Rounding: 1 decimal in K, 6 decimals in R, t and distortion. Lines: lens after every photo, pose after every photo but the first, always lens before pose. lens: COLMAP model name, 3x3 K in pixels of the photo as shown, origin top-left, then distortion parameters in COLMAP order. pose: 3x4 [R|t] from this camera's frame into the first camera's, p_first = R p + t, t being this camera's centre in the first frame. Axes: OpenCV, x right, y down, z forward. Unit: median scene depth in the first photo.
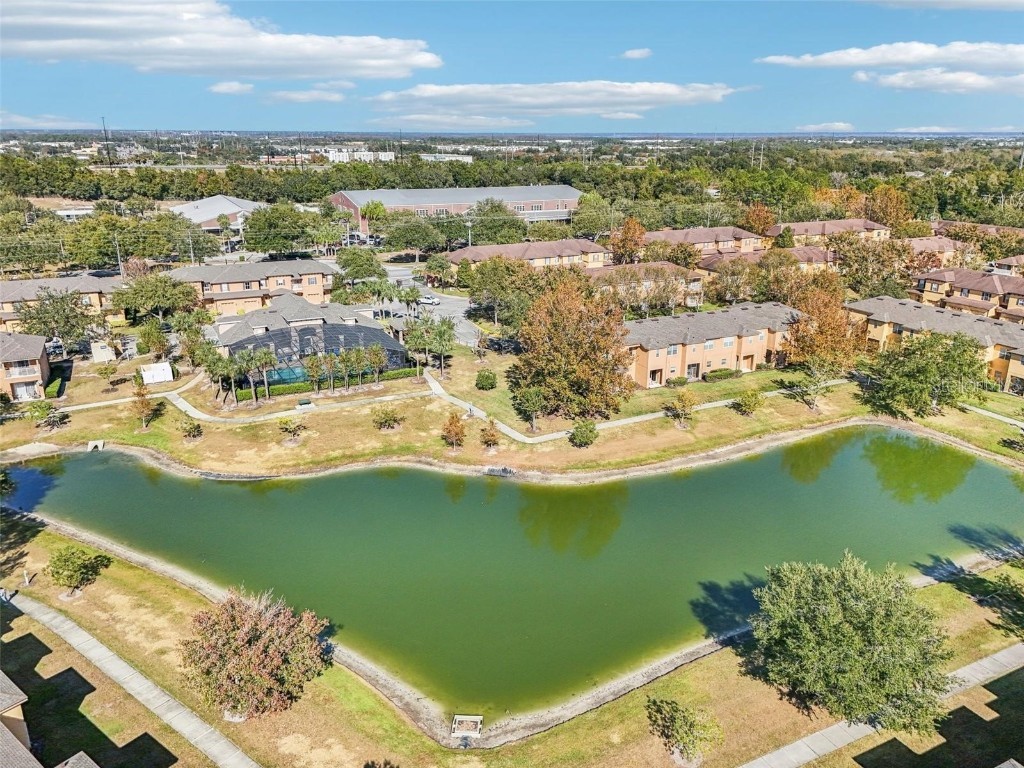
lens RADIAL K [[769.8, 0, 513.5], [0, 769.8, 385.3], [0, 0, 1]] dist [0.040918, -0.015415]
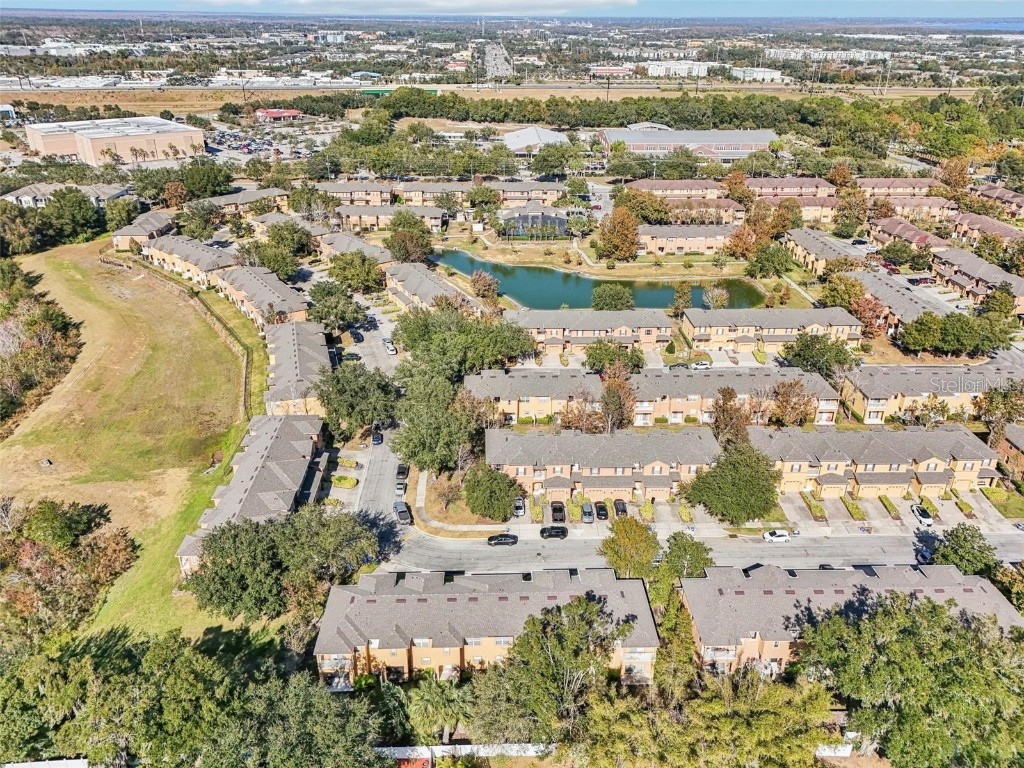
lens RADIAL K [[769.8, 0, 510.8], [0, 769.8, 384.2], [0, 0, 1]] dist [0.040918, -0.015415]
pose [[0.910228, 0.182470, -0.371738, 0.663006], [-0.132940, 0.978929, 0.155000, 0.078631], [0.392188, -0.091667, 0.915306, -1.301139]]
